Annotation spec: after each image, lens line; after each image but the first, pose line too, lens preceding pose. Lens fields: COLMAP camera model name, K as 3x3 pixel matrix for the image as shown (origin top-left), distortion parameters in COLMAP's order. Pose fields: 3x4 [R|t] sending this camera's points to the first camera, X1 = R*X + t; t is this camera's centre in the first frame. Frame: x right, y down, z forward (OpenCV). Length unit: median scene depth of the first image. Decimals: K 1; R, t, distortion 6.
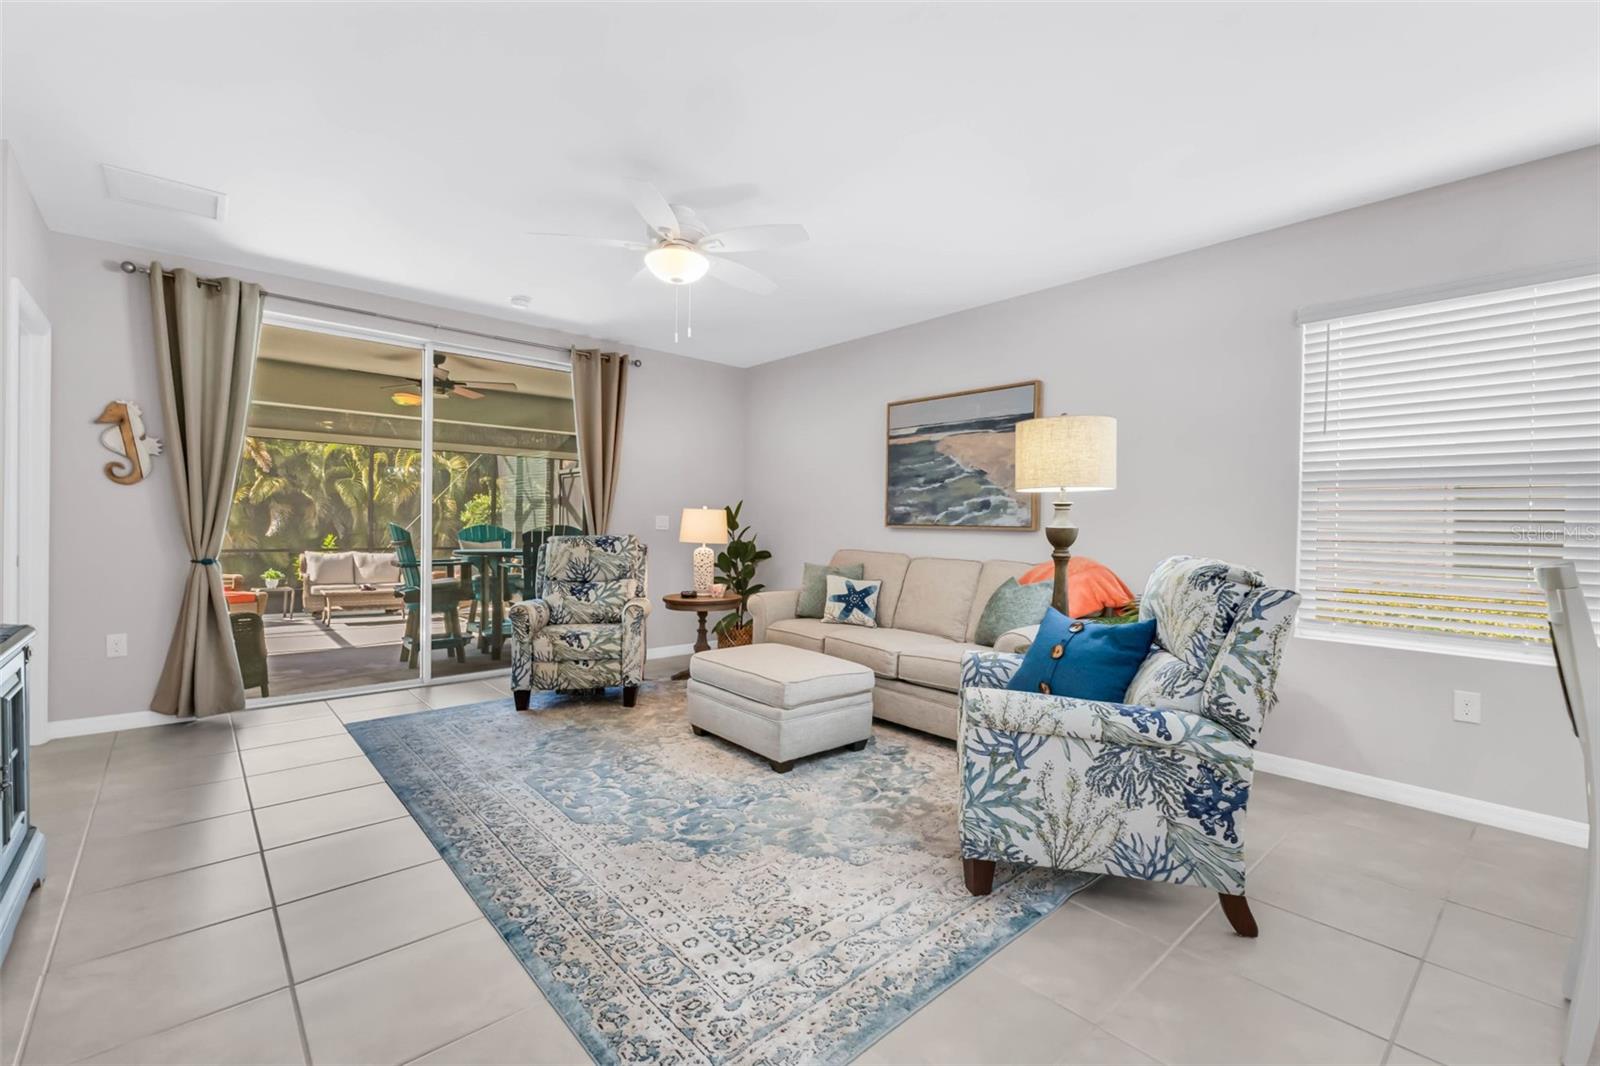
lens RADIAL K [[694.0, 0, 810.5], [0, 694.0, 534.0], [0, 0, 1]] dist [0.012656, -0.000892]
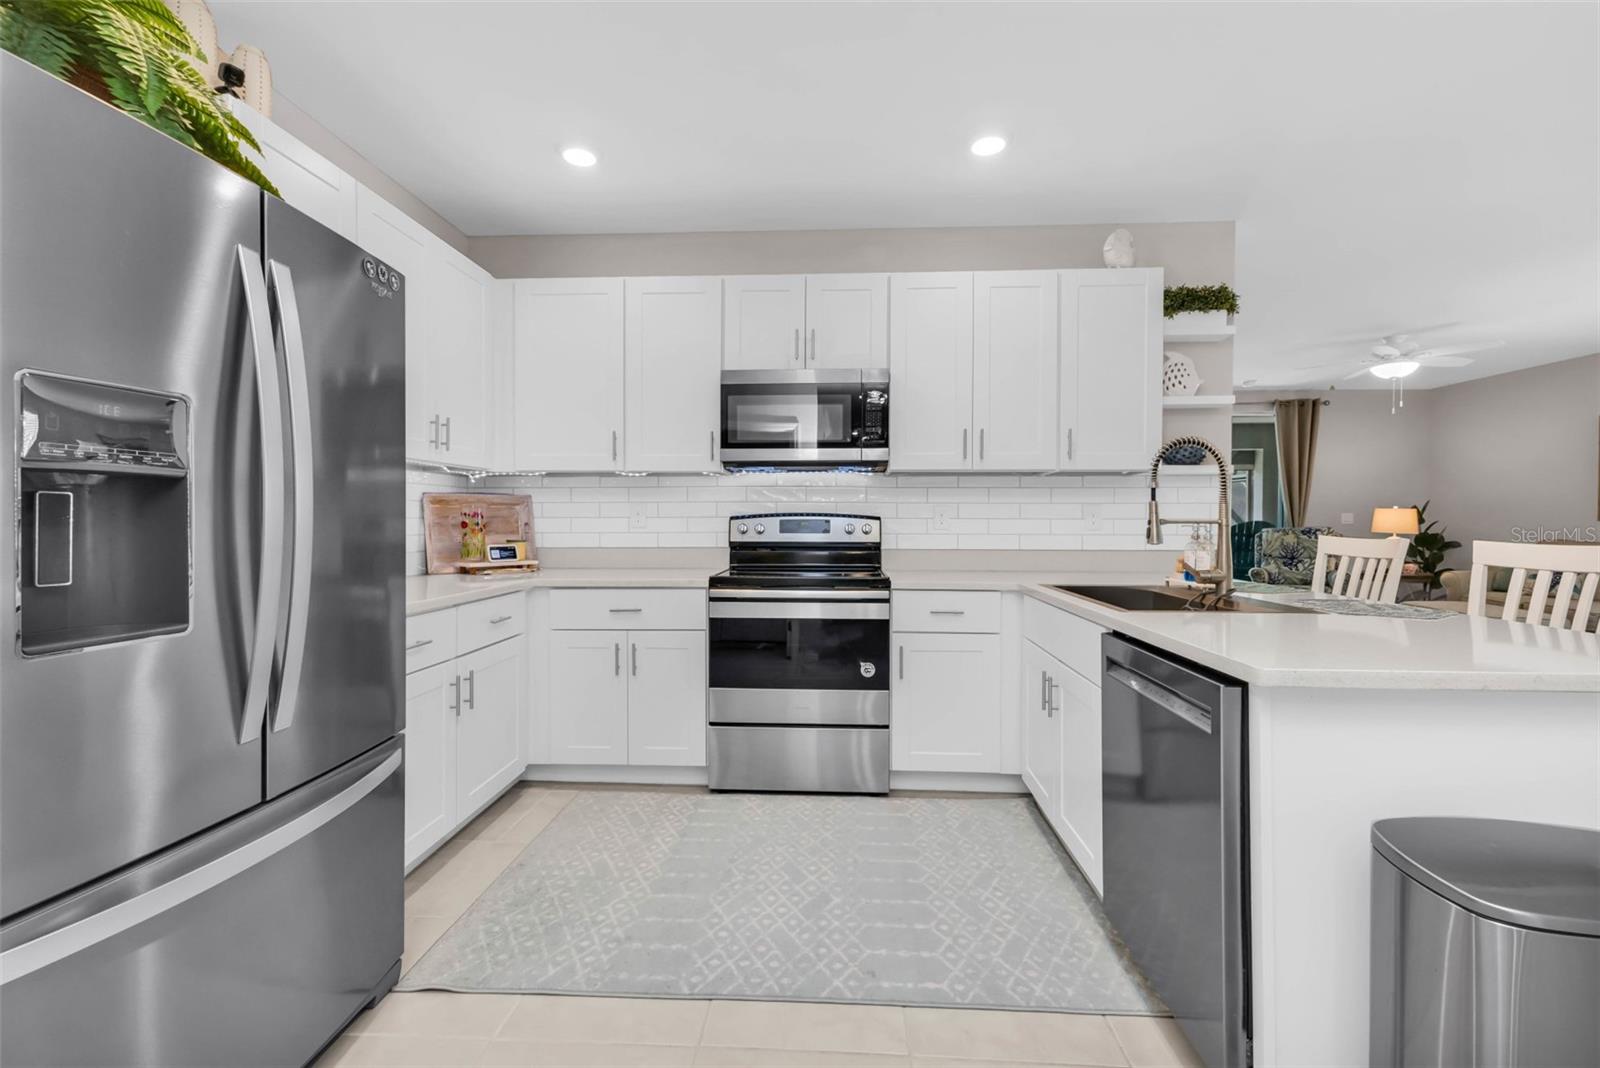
lens RADIAL K [[698.7, 0, 796.6], [0, 698.7, 524.8], [0, 0, 1]] dist [0.010472, -0.002284]
pose [[0.697330, -0.006844, -0.716717, 0.014876], [-0.000871, 0.999946, -0.010396, 0.012399], [0.716749, 0.007874, 0.697286, -0.803834]]
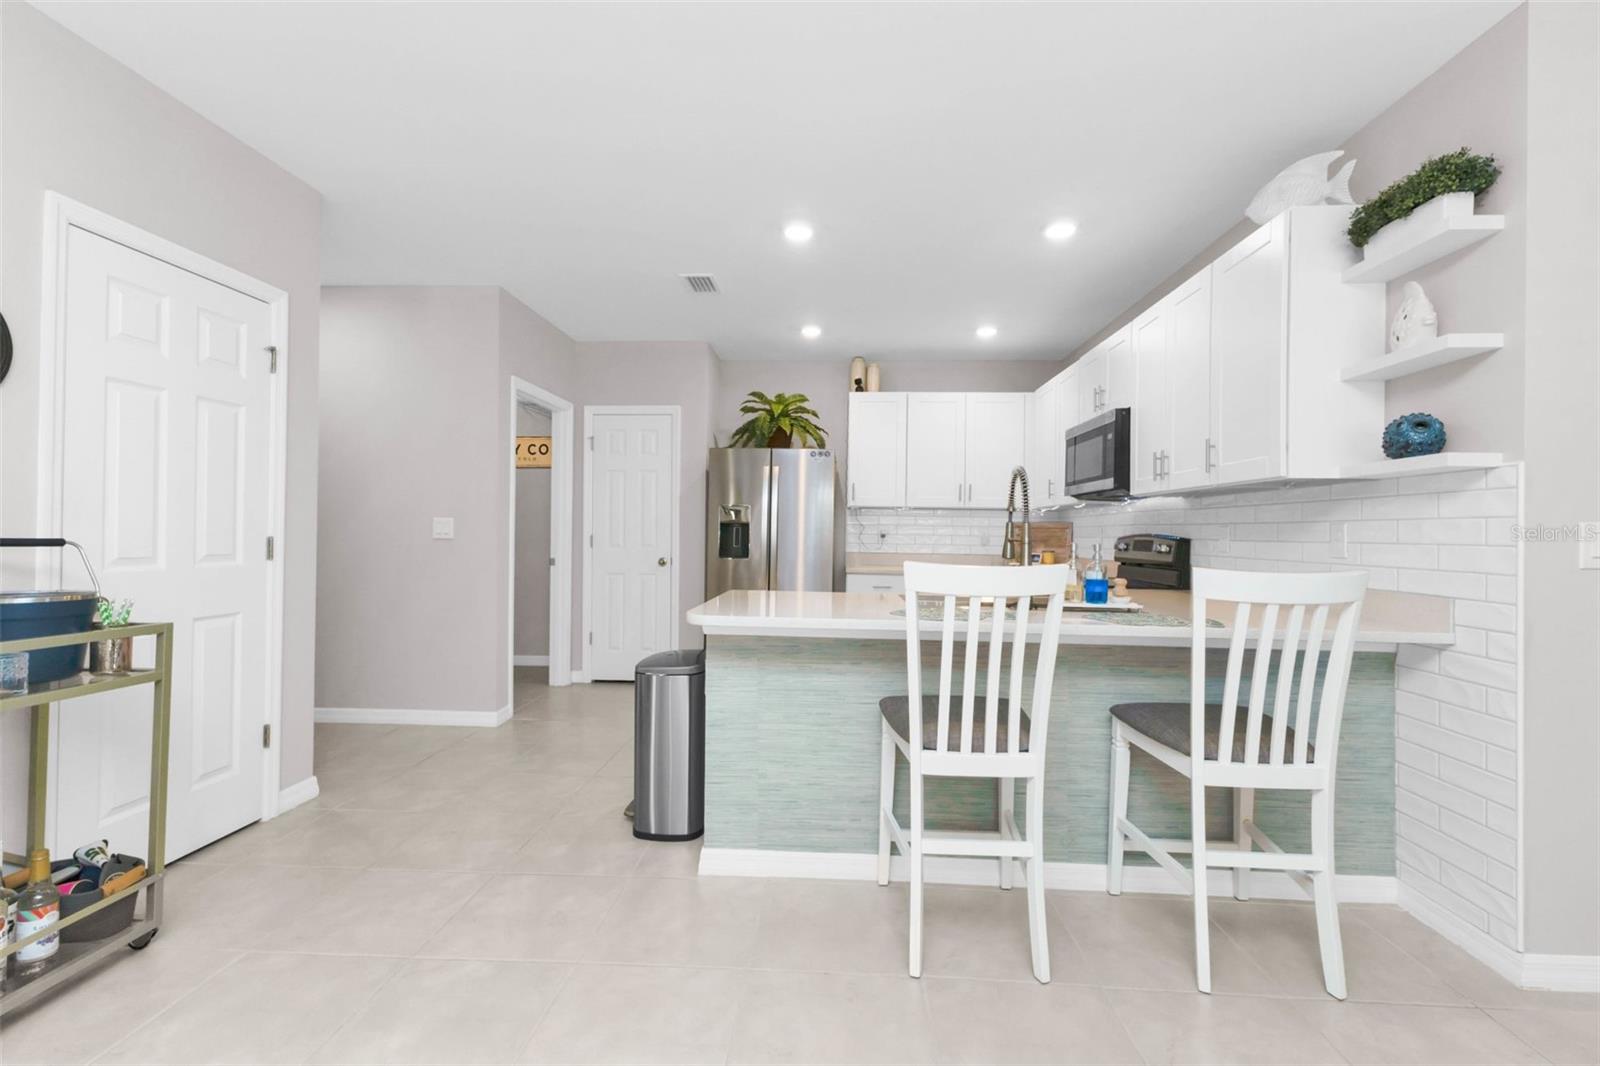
lens RADIAL K [[694.0, 0, 808.4], [0, 694.0, 522.5], [0, 0, 1]] dist [0.012656, -0.000892]
pose [[-0.725400, -0.024235, -0.687901, 0.344230], [-0.021156, 0.999693, -0.012910, -0.000865], [0.688002, 0.005188, -0.725690, -0.032188]]
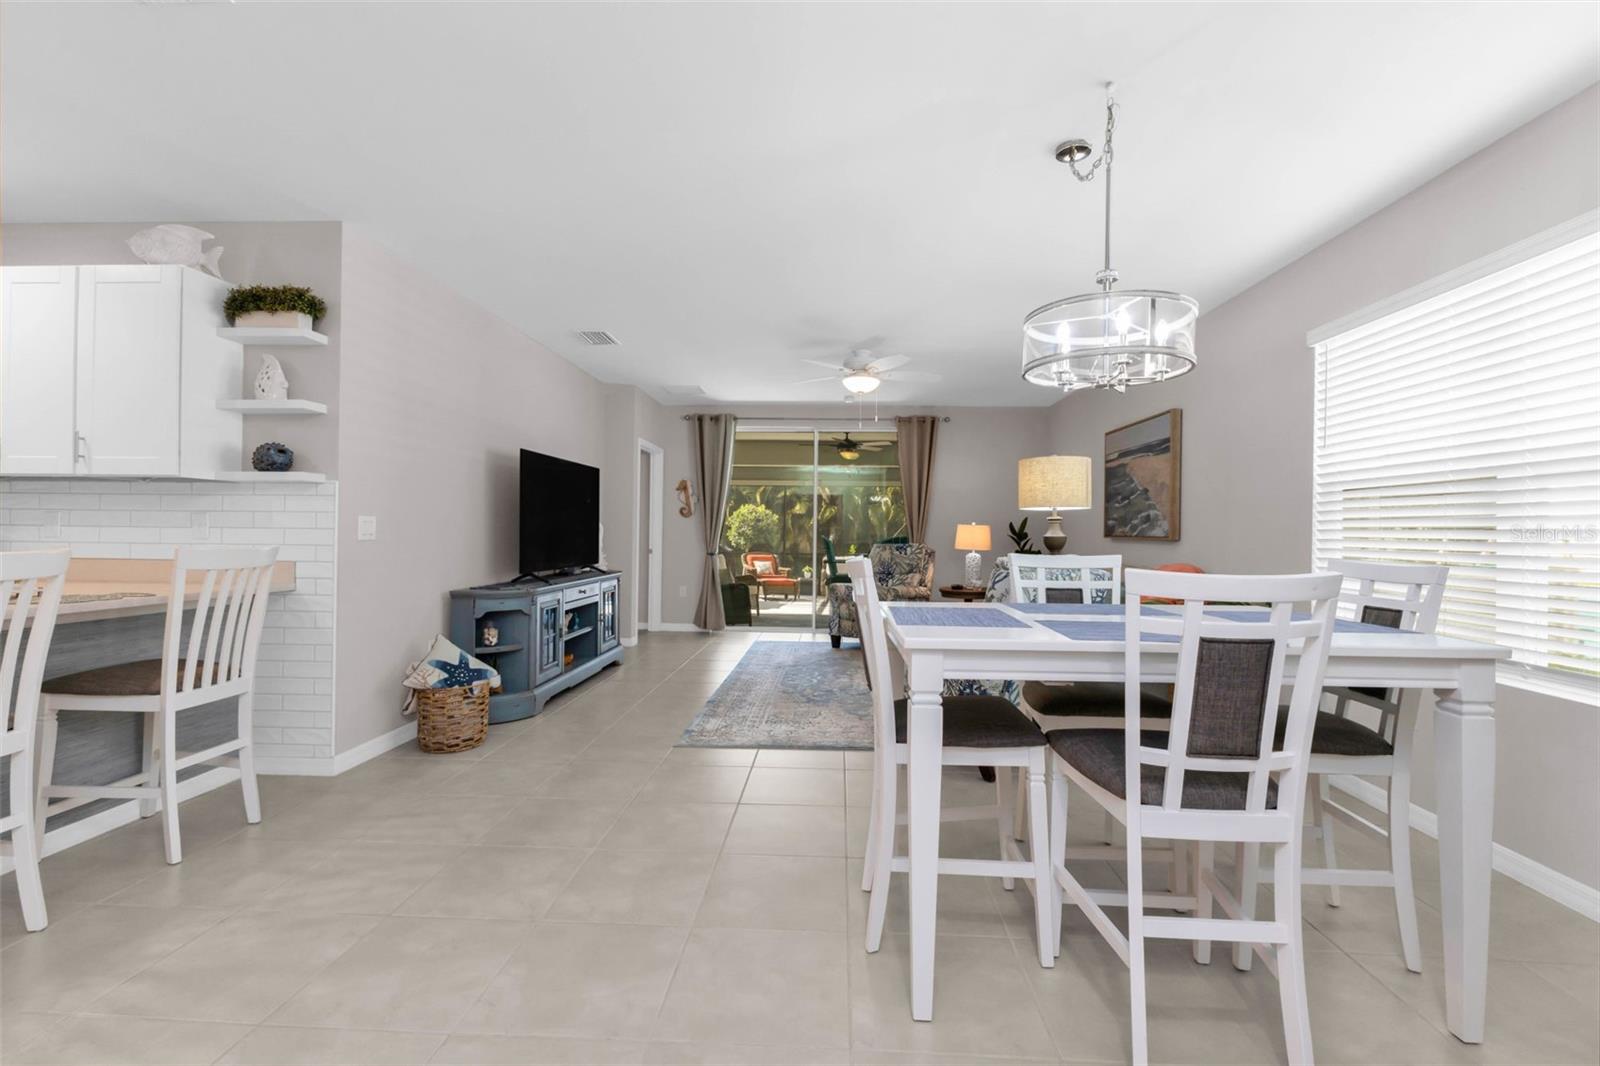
lens RADIAL K [[698.7, 0, 813.9], [0, 698.7, 543.3], [0, 0, 1]] dist [0.010472, -0.002284]
pose [[0.720097, 0.005027, -0.693855, 0.592850], [-0.010990, 0.999931, -0.004162, 0.009914], [0.693786, 0.010622, 0.720102, -0.203021]]
